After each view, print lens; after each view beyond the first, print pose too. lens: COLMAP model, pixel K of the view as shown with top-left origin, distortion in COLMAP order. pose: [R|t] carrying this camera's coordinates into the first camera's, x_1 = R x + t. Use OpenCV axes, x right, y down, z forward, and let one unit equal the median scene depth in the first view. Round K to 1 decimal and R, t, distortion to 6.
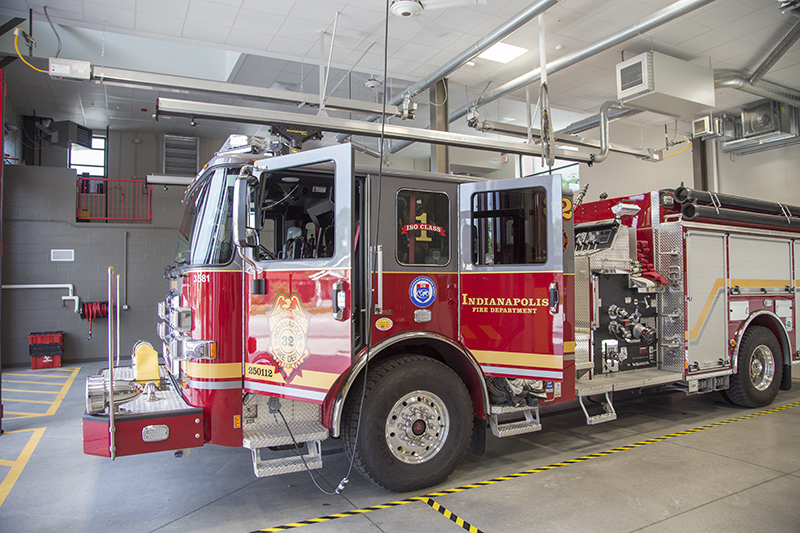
lens RADIAL K [[539.5, 0, 398.1], [0, 539.5, 267.2], [0, 0, 1]] dist [-0.038534, -0.003567]
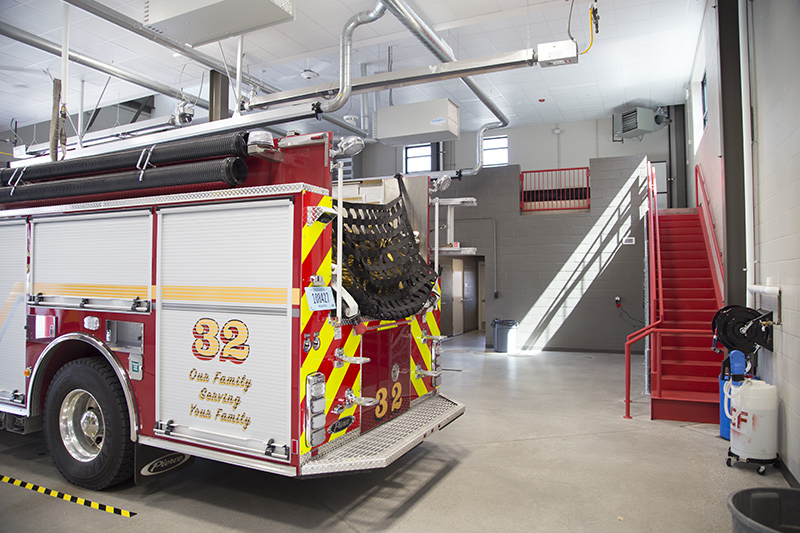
lens RADIAL K [[539.5, 0, 397.8], [0, 539.5, 267.8], [0, 0, 1]] dist [-0.038534, -0.003567]
pose [[0.603080, -0.004644, -0.797667, 0.608418], [0.032117, 0.999314, 0.018464, 0.001710], [0.797034, -0.036753, 0.602815, 0.397467]]
